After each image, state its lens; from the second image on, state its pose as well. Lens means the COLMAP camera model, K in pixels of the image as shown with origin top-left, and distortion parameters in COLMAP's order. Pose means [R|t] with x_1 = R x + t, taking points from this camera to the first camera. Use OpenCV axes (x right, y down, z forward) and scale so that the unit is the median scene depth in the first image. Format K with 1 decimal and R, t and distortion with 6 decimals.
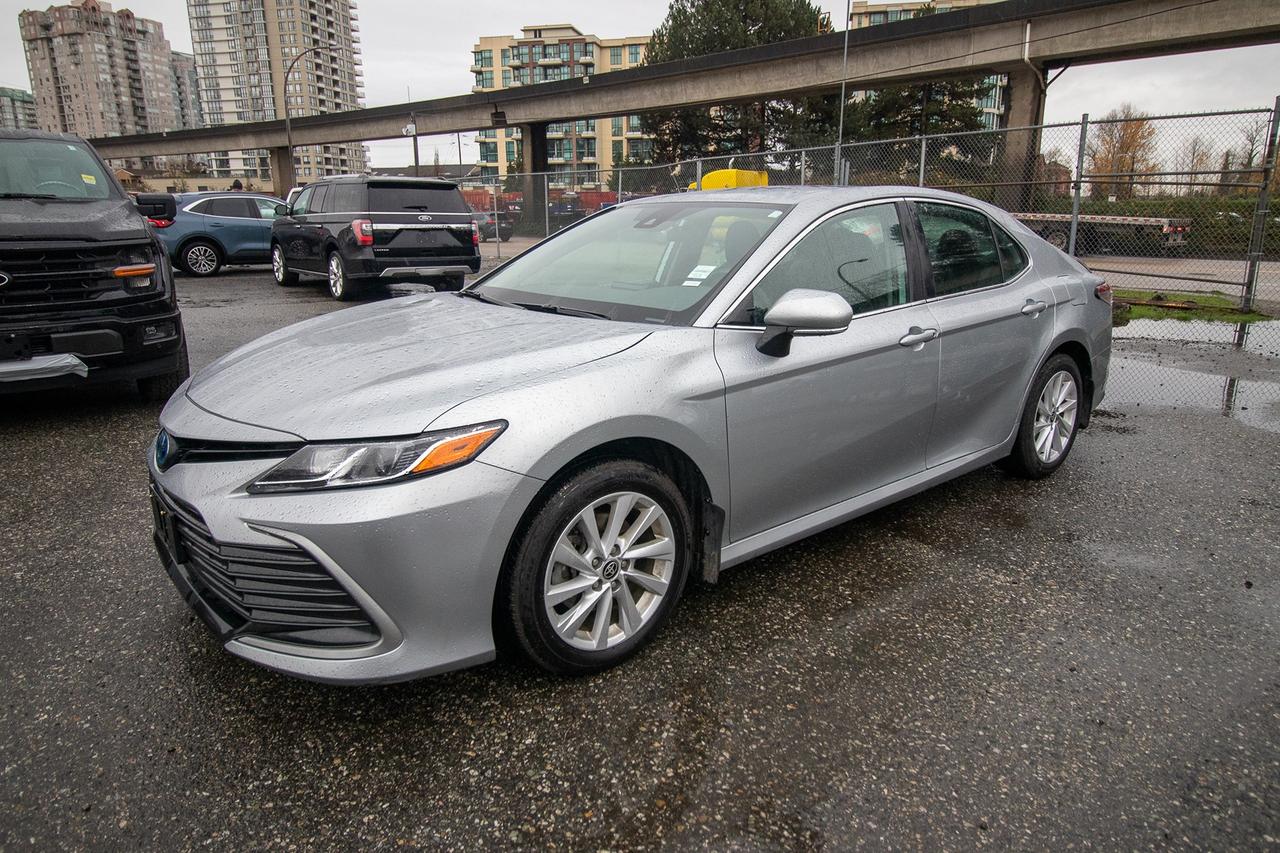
lens RADIAL K [[816.7, 0, 643.3], [0, 816.7, 416.2], [0, 0, 1]] dist [0.004067, -0.004392]
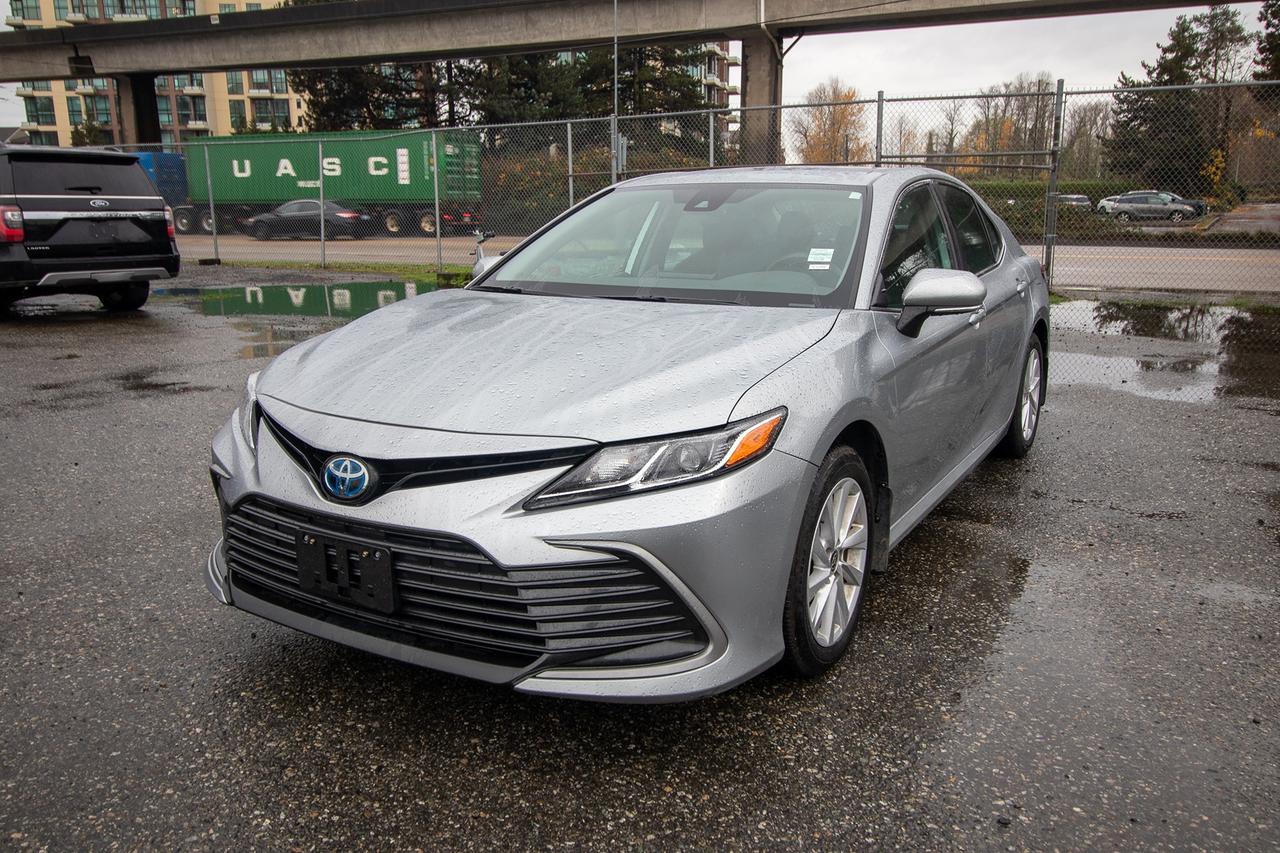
lens RADIAL K [[1030.6, 0, 642.6], [0, 1030.6, 426.3], [0, 0, 1]] dist [0.015086, -0.005907]
pose [[0.940447, -0.075584, 0.331430, -0.579881], [0.083902, 0.996415, -0.010838, 0.021366], [-0.329423, 0.038000, 0.943418, -0.074321]]
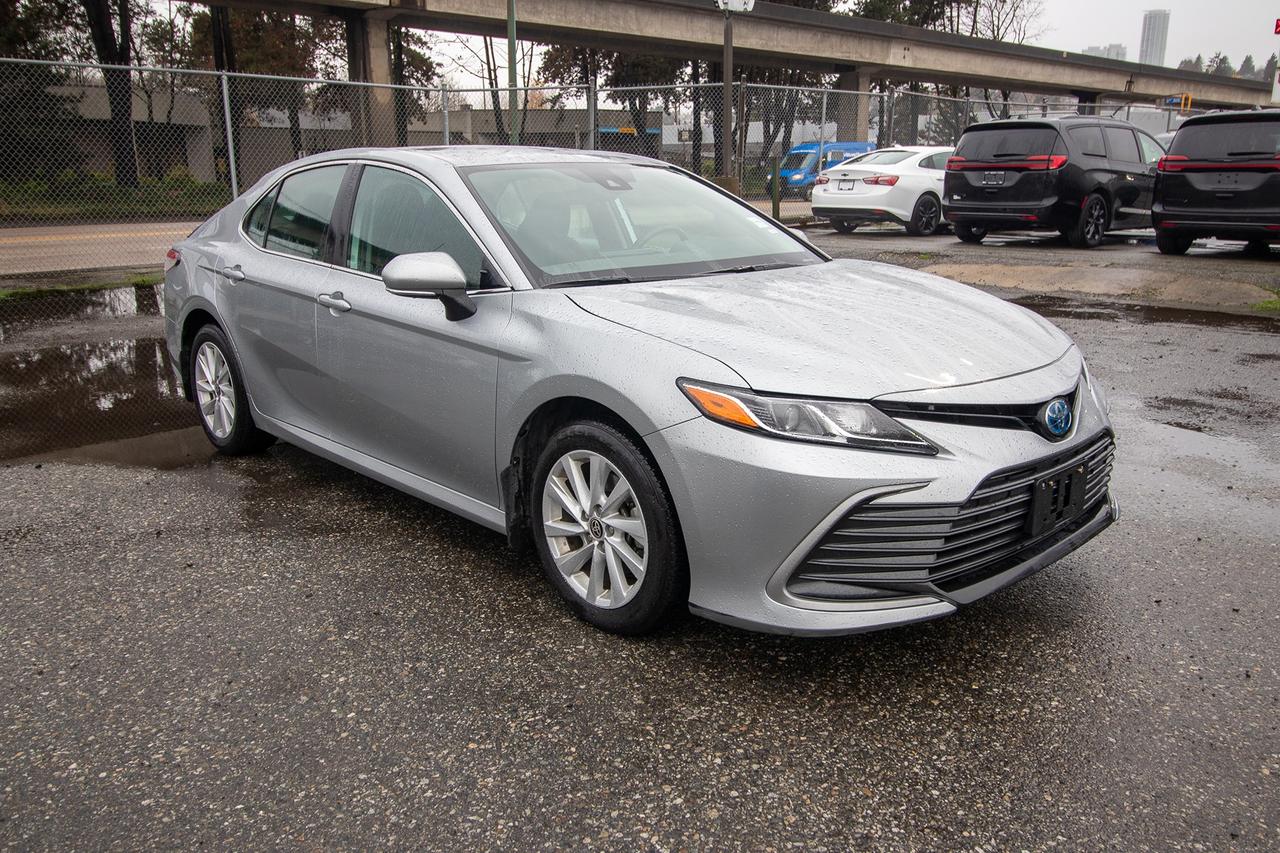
lens RADIAL K [[1030.6, 0, 643.5], [0, 1030.6, 430.5], [0, 0, 1]] dist [0.015086, -0.005907]
pose [[-0.070727, -0.246613, 0.966530, -1.548231], [0.254127, 0.932529, 0.256534, -0.340651], [-0.964581, 0.263765, -0.003284, 1.326745]]
